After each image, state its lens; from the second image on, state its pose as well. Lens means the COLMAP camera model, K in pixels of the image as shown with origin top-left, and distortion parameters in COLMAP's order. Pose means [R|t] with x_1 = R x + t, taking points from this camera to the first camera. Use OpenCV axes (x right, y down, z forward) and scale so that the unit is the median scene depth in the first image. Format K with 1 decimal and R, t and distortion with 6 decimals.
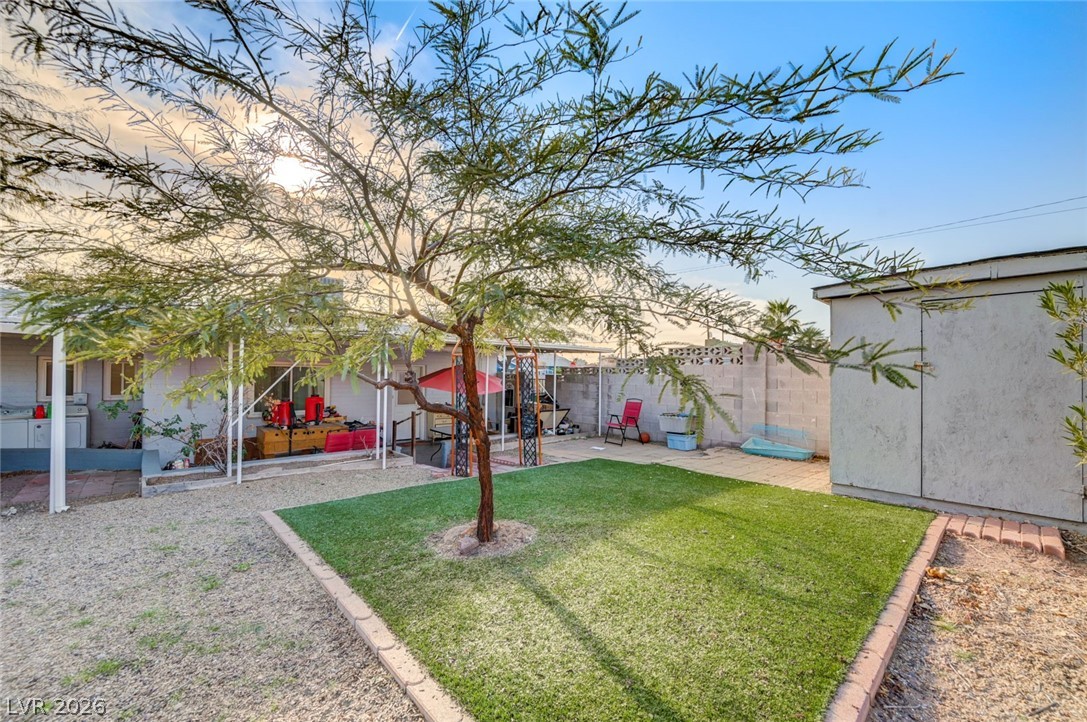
lens RADIAL K [[433.9, 0, 544.9], [0, 433.9, 372.1], [0, 0, 1]] dist [0.001408, 0.000604]
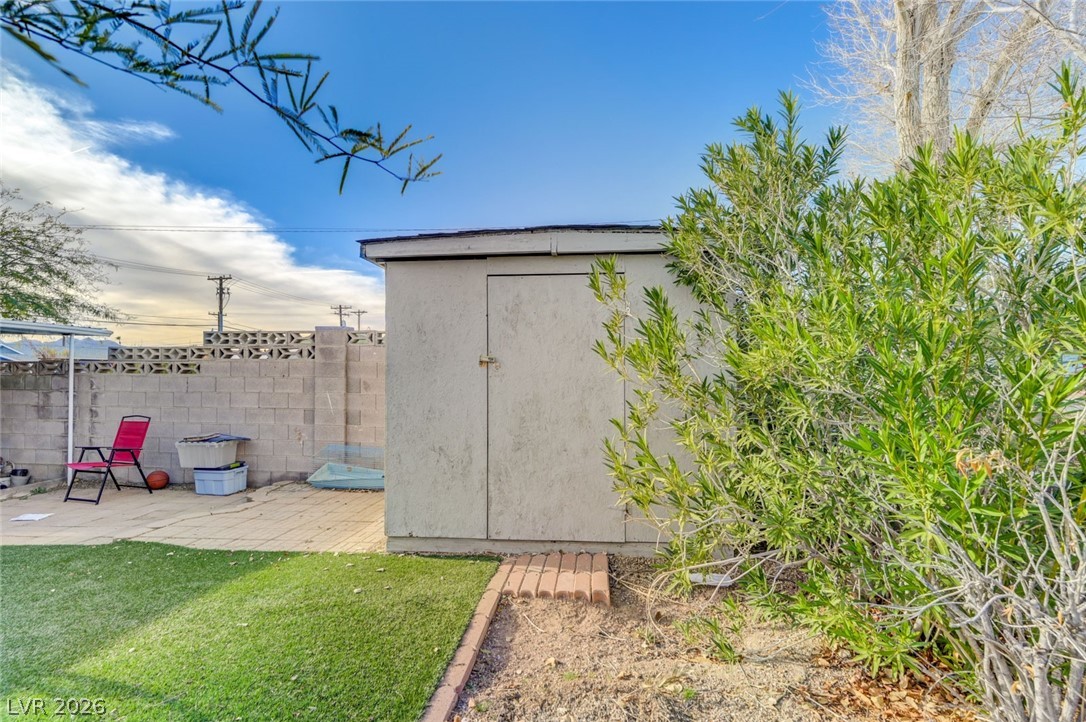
lens RADIAL K [[516.6, 0, 543.0], [0, 516.6, 361.0], [0, 0, 1]] dist [0.001731, 0.000414]
pose [[0.749718, 0.009015, 0.661696, 0.375073], [0.000709, 0.999896, -0.014425, -0.003536], [-0.661757, 0.011284, 0.749634, 0.291320]]
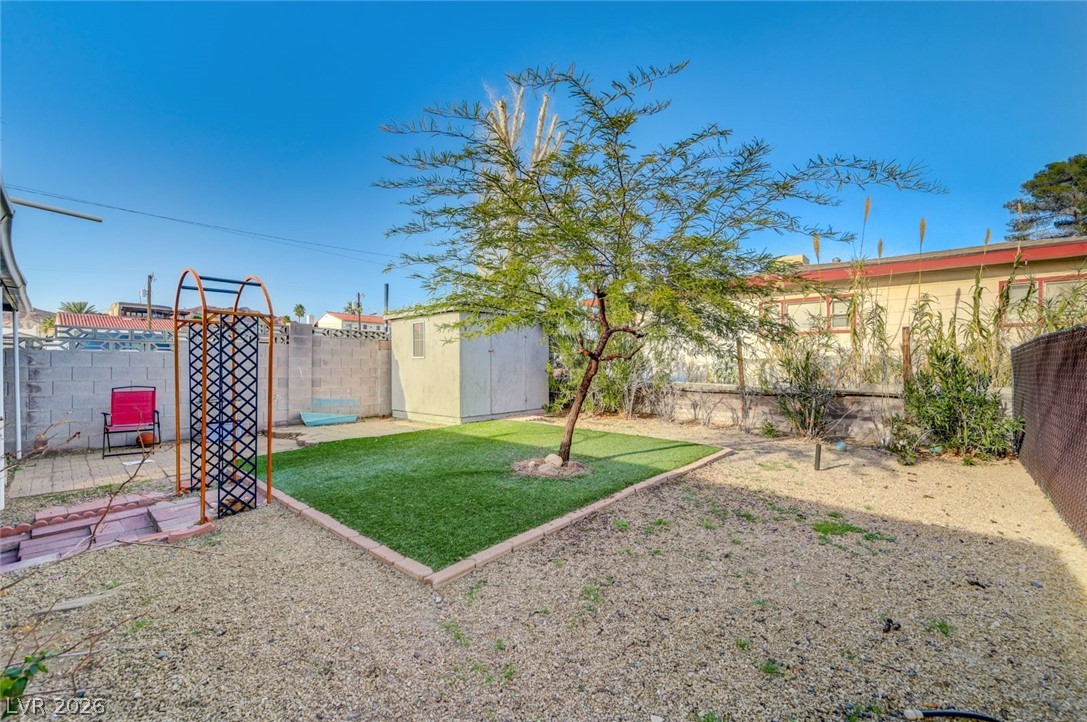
lens RADIAL K [[466.1, 0, 543.5], [0, 466.1, 361.0], [0, 0, 1]] dist [0.000008, -0.000001]
pose [[-0.108715, 0.001680, 0.994071, -1.441240], [-0.010119, 0.999945, -0.002797, 0.039243], [-0.994021, -0.010363, -0.108692, 1.051788]]
